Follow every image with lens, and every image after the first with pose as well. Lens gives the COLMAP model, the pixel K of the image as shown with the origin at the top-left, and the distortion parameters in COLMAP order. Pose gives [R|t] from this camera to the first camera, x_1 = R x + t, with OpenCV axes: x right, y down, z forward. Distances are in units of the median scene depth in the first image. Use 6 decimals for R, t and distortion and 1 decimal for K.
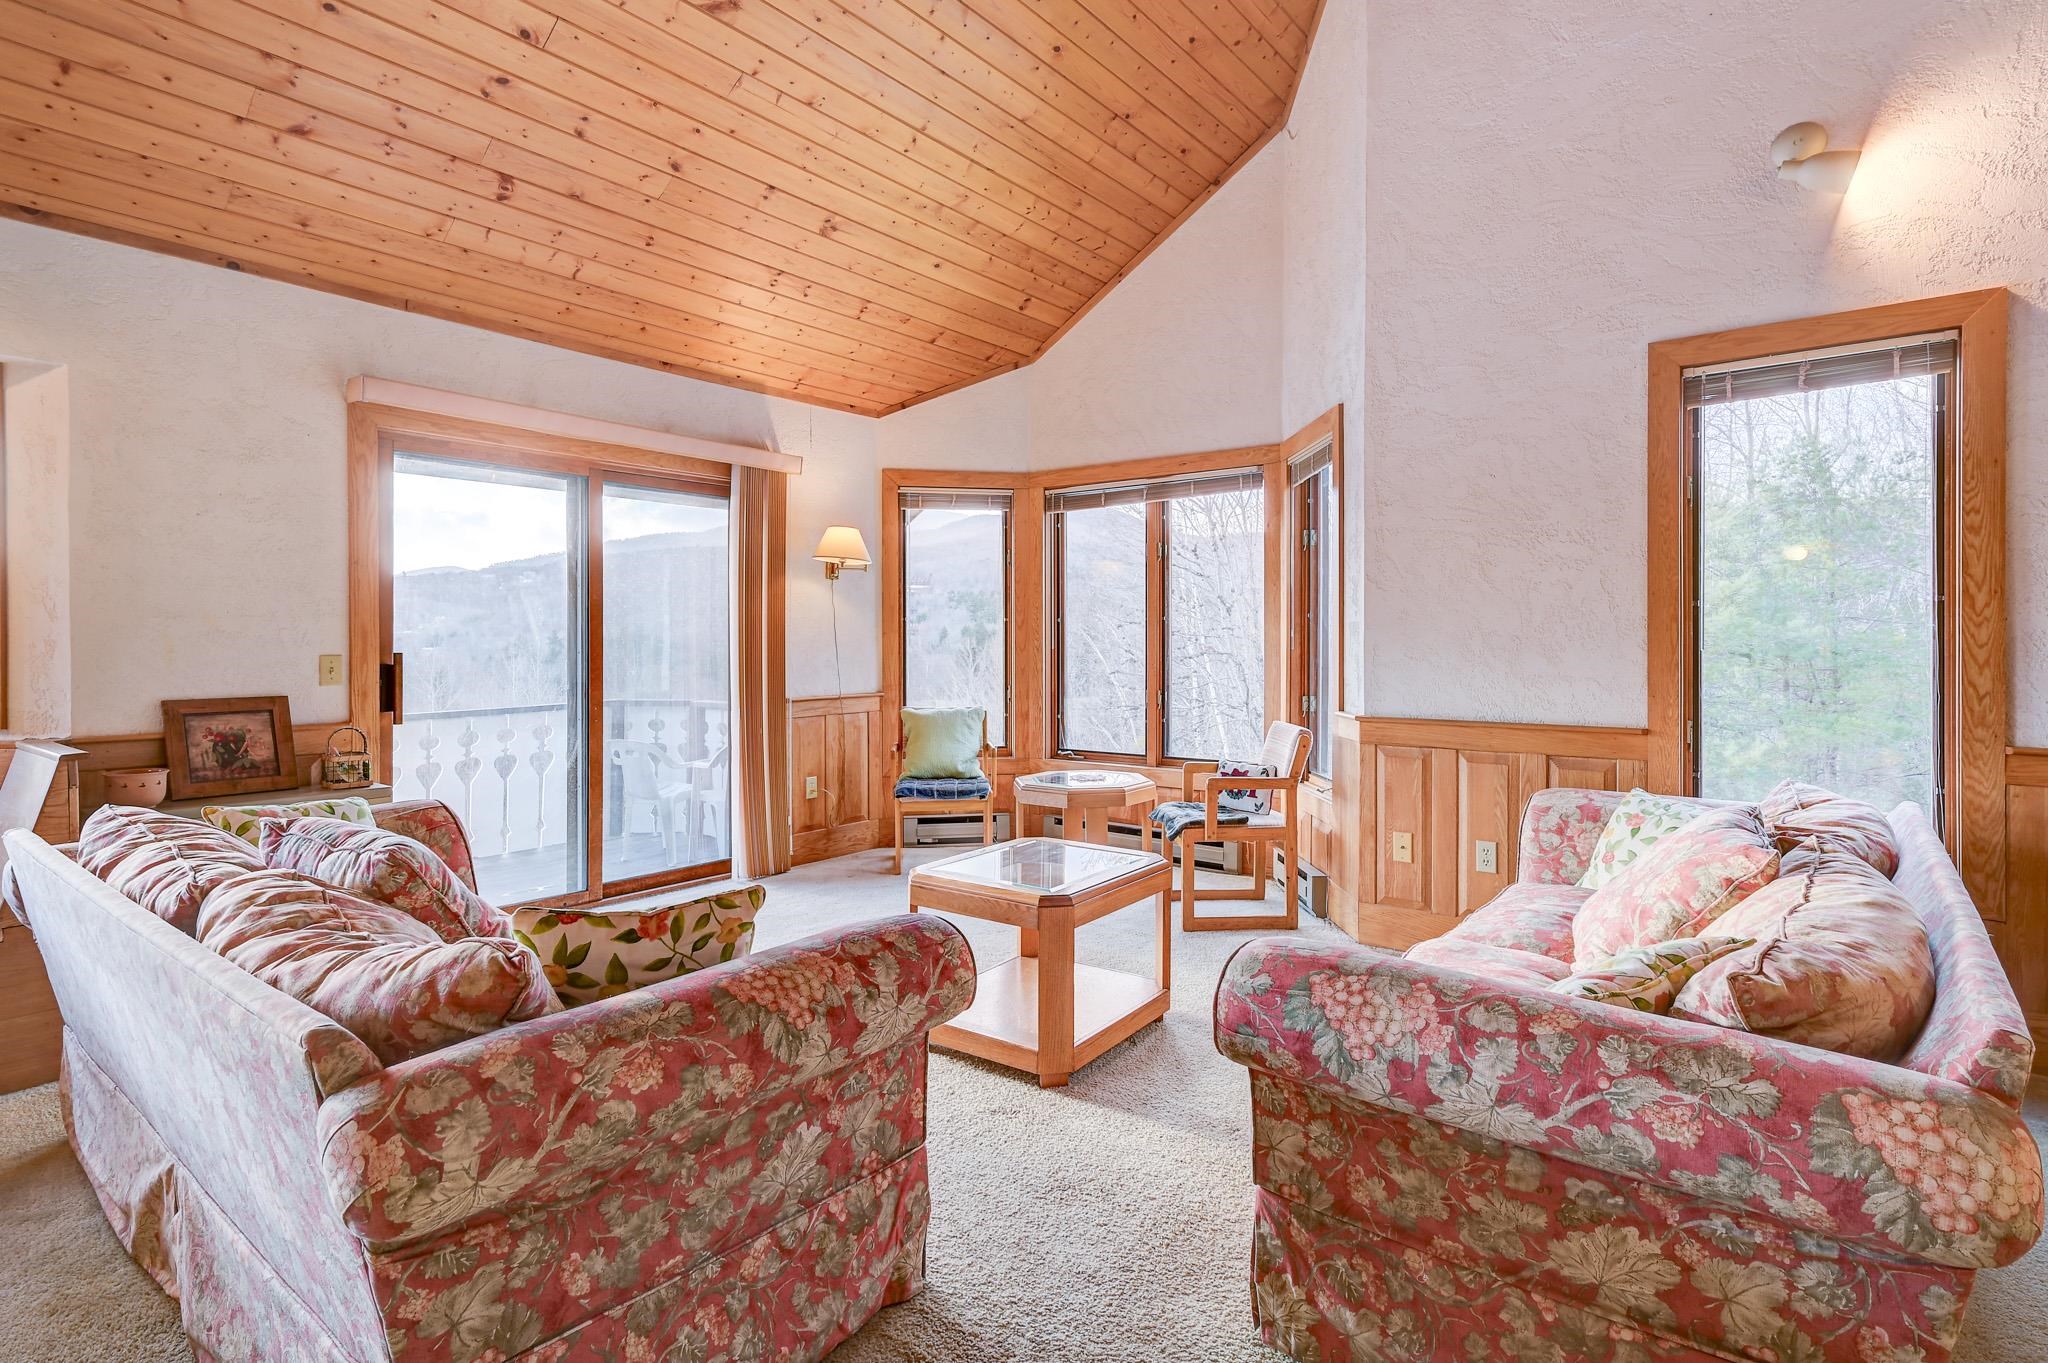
lens RADIAL K [[1009.6, 0, 1043.8], [0, 1009.6, 643.5], [0, 0, 1]] dist [0.014664, 0.000320]
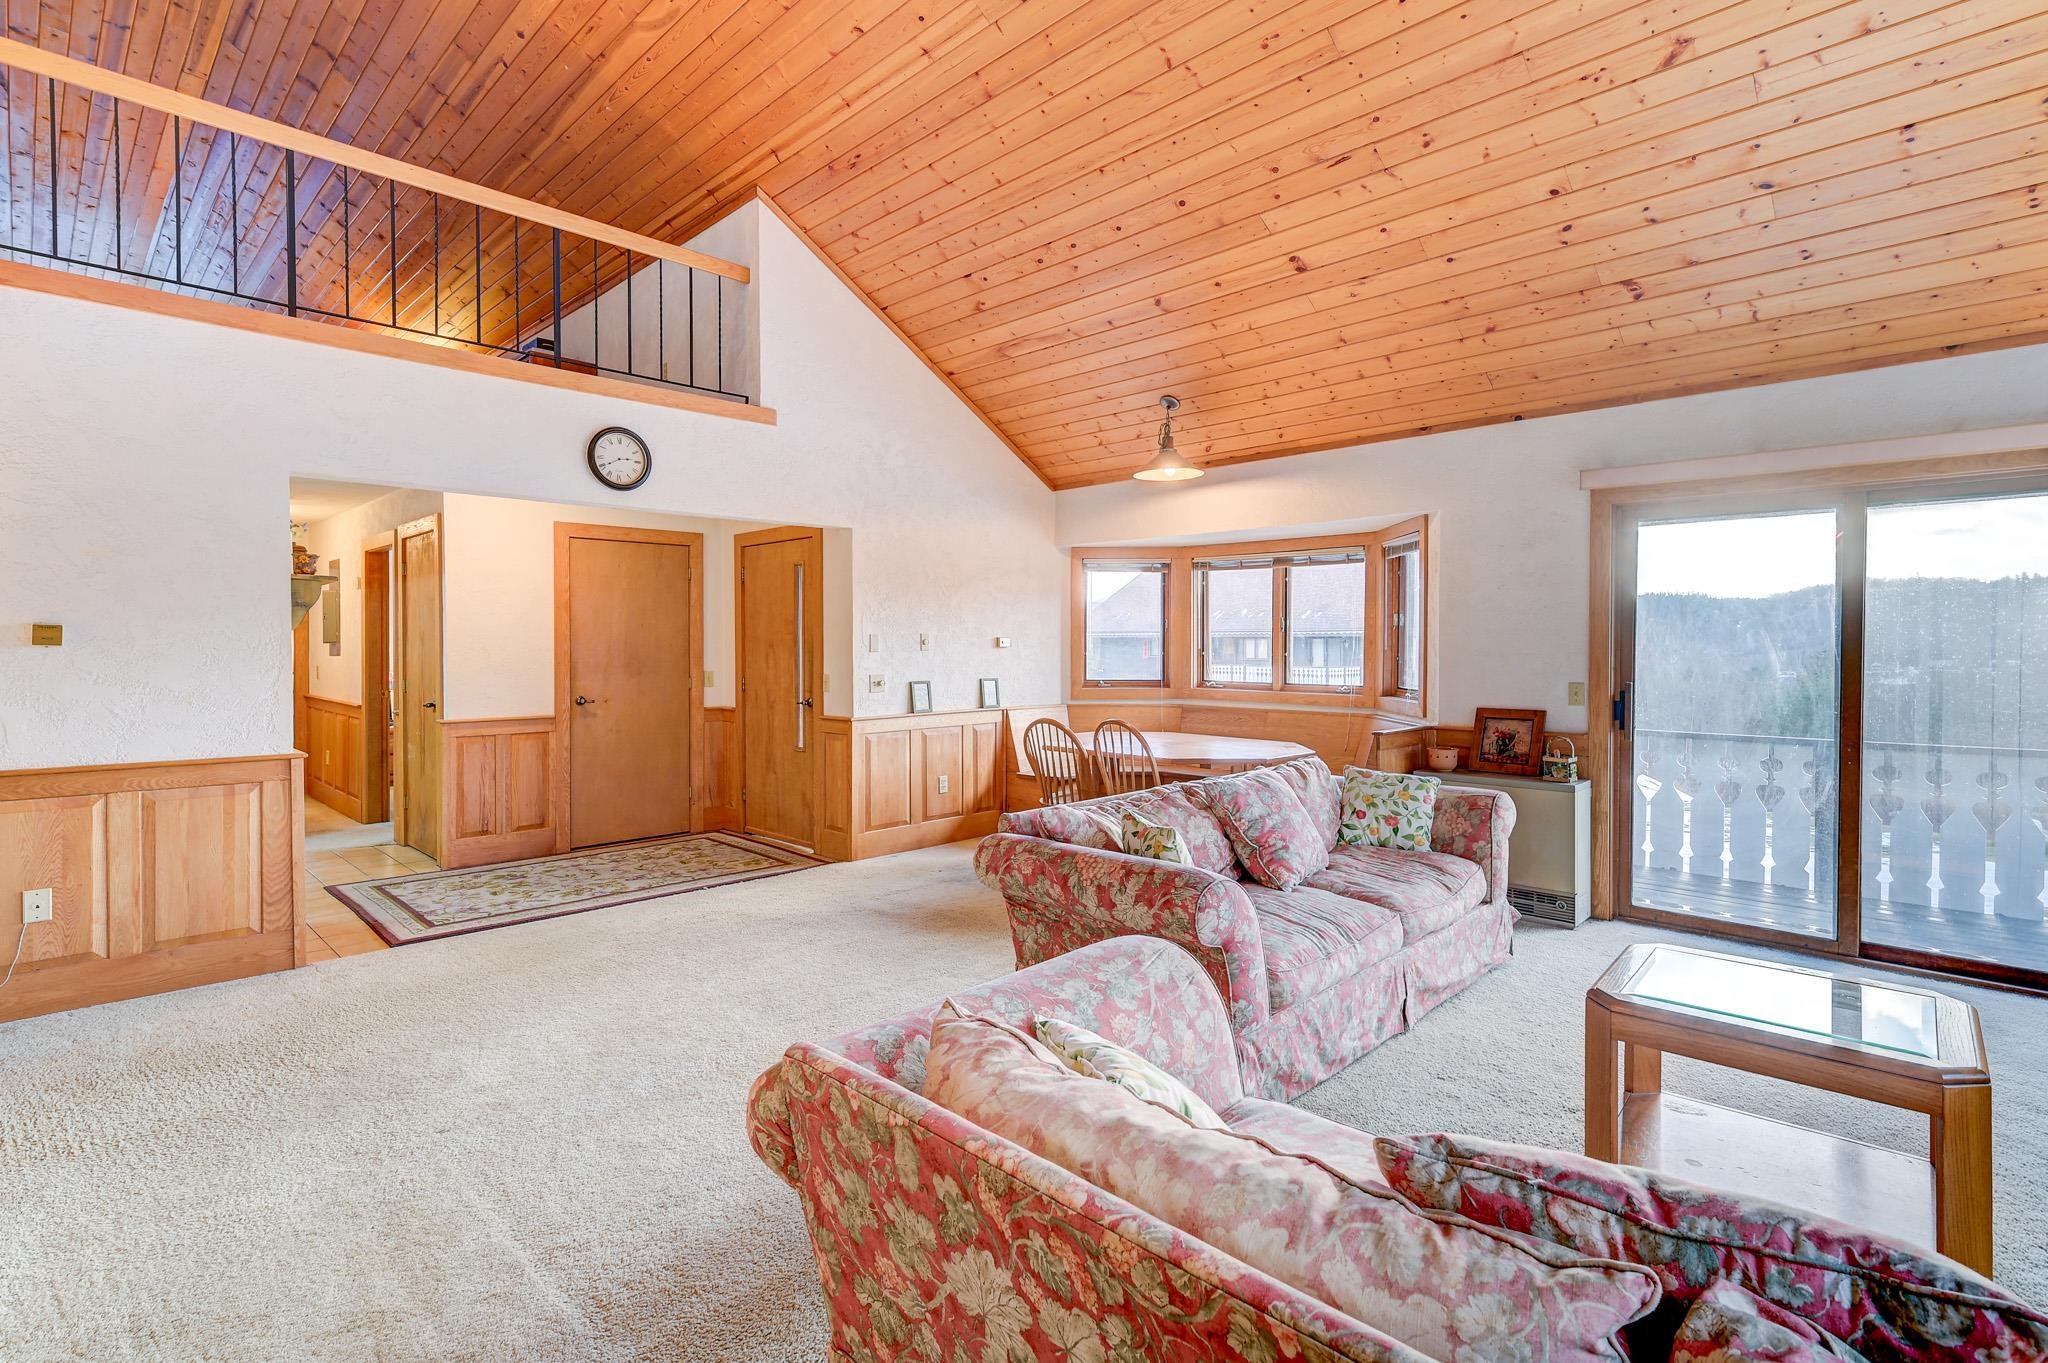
lens RADIAL K [[967.8, 0, 1055.3], [0, 967.8, 655.5], [0, 0, 1]] dist [0.008436, 0.004084]
pose [[-0.095424, 0.010149, -0.995385, 0.687944], [-0.006686, 0.999919, 0.010836, -0.036492], [0.995414, 0.007689, -0.095349, 0.473626]]
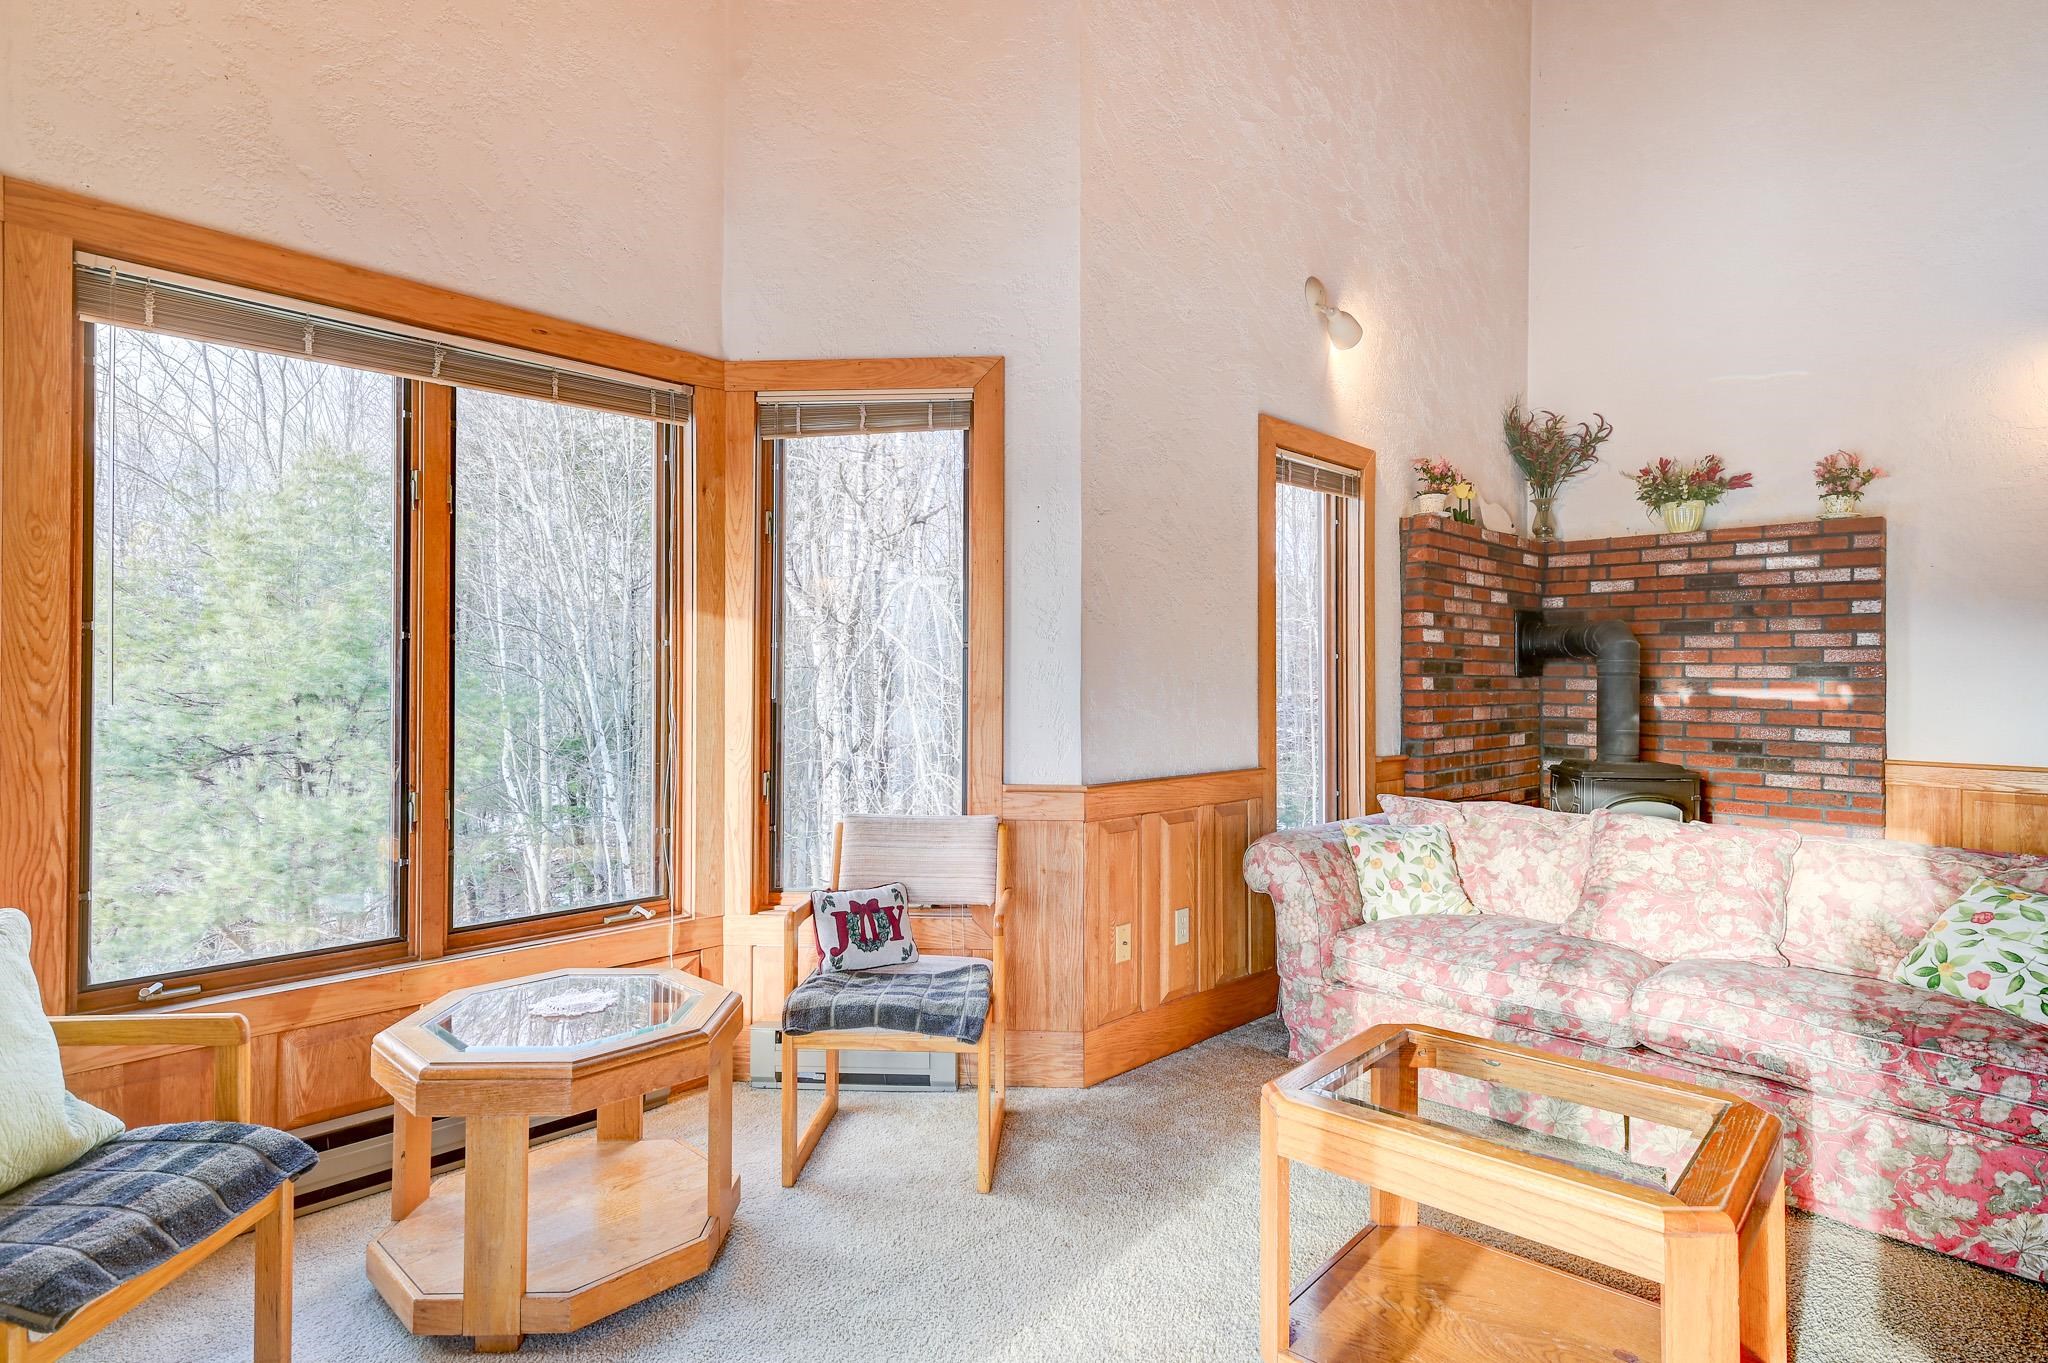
lens RADIAL K [[1071.3, 0, 1010.1], [0, 1071.3, 673.0], [0, 0, 1]] dist [0.004371, 0.002220]
pose [[0.125708, 0.010183, 0.992015, -0.560263], [-0.002348, 0.999948, -0.009967, -0.005457], [-0.992064, -0.001076, 0.125726, 1.087287]]
